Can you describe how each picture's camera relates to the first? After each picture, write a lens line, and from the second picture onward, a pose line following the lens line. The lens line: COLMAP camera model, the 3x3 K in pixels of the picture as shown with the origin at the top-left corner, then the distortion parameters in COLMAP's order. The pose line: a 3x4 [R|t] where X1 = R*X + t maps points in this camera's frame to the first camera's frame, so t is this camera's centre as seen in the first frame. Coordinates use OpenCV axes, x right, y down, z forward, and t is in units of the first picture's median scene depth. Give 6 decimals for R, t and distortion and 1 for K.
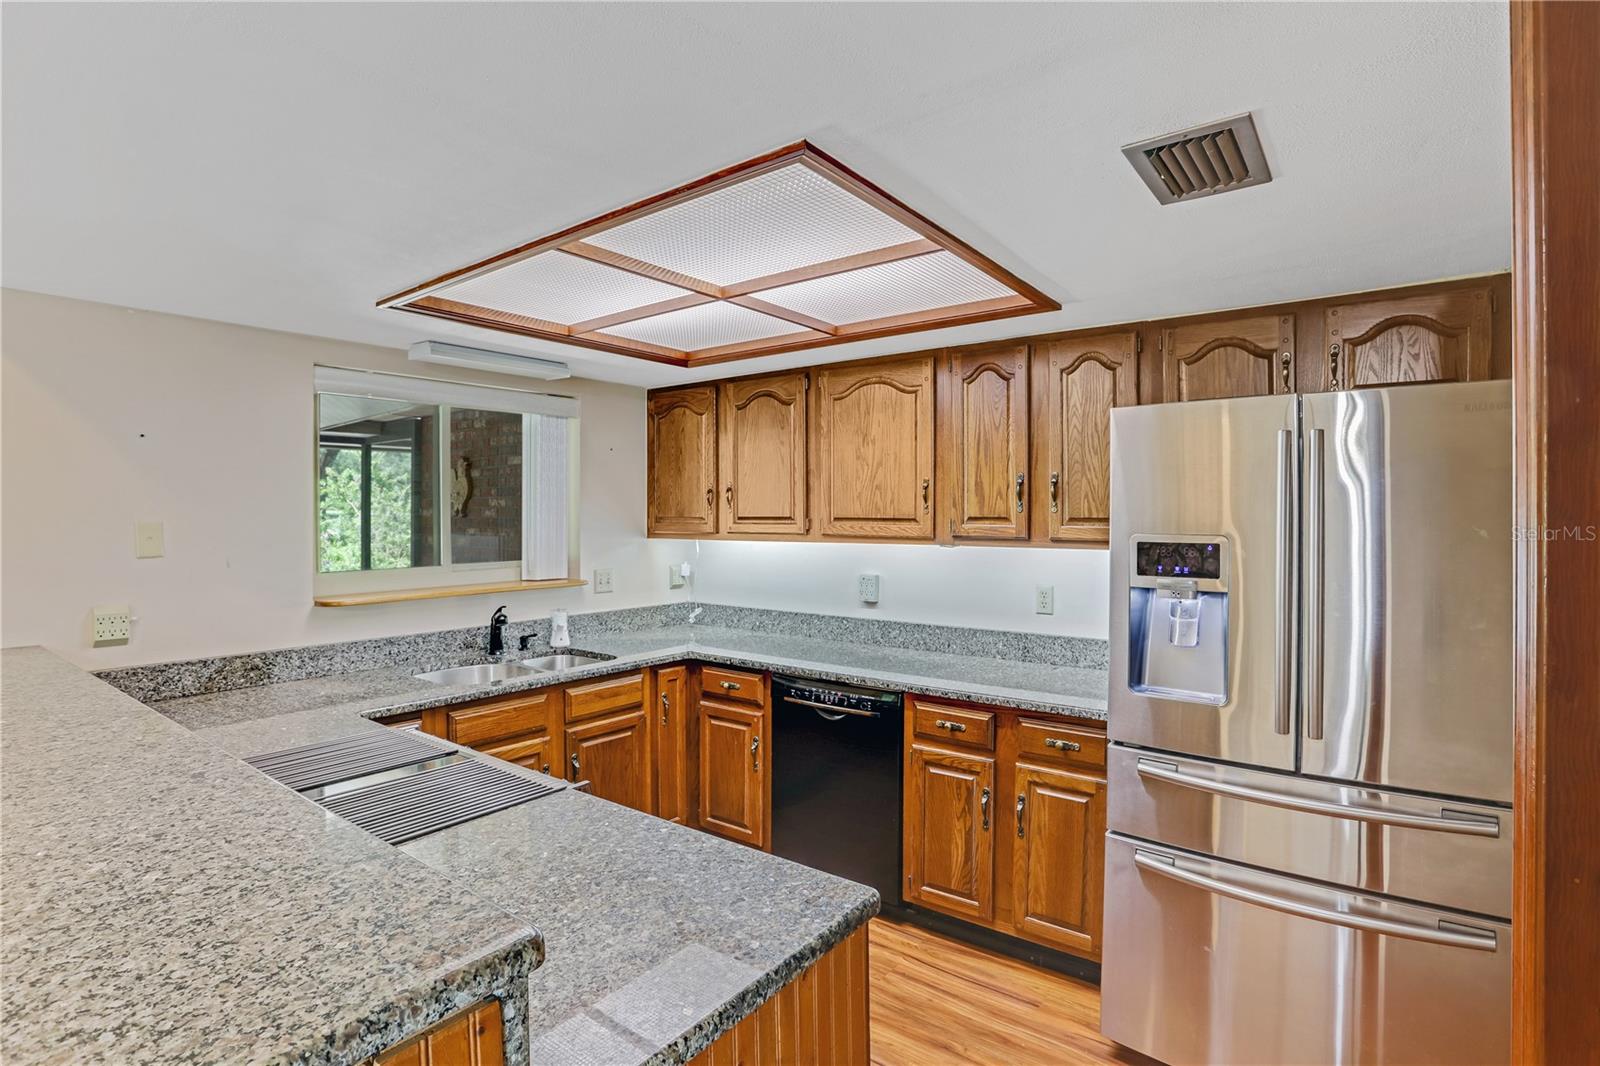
lens RADIAL K [[819.1, 0, 803.8], [0, 819.1, 526.8], [0, 0, 1]] dist [-0.007772, 0.001658]
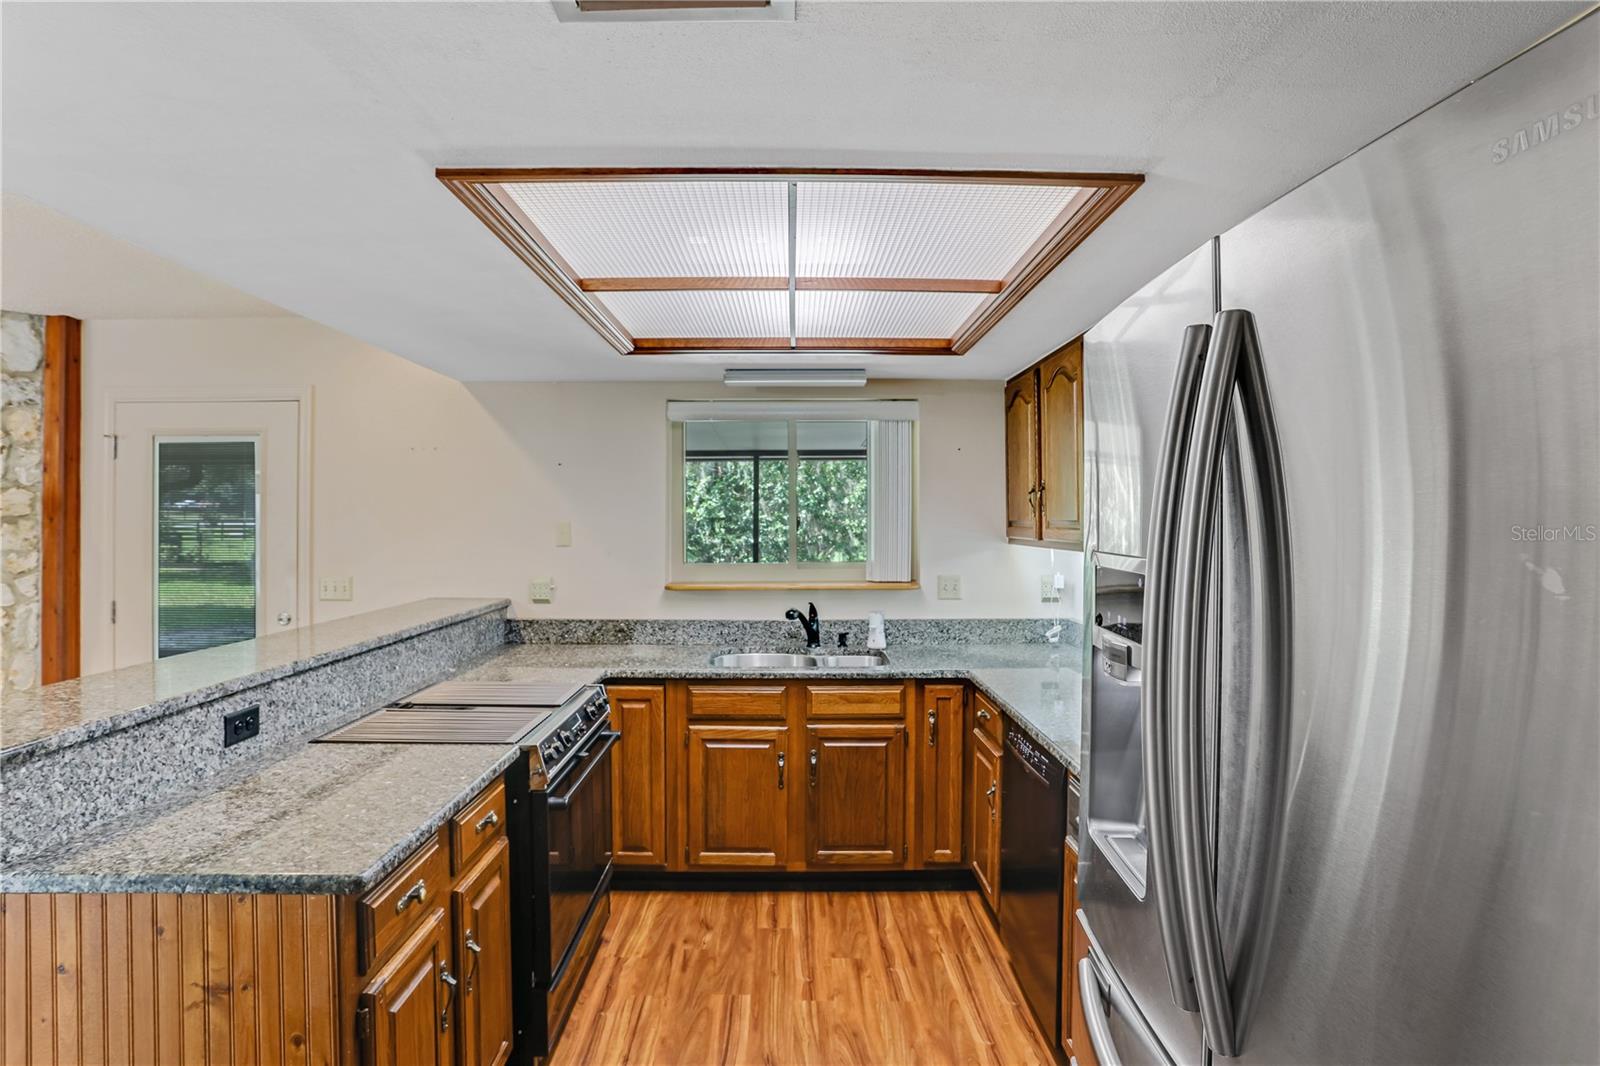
lens RADIAL K [[819.1, 0, 805.7], [0, 819.1, 531.2], [0, 0, 1]] dist [-0.007772, 0.001658]
pose [[0.609471, 0.011608, -0.792723, 0.490754], [-0.011946, 0.999914, 0.005458, -0.003580], [0.792718, 0.006143, 0.609557, 0.333834]]
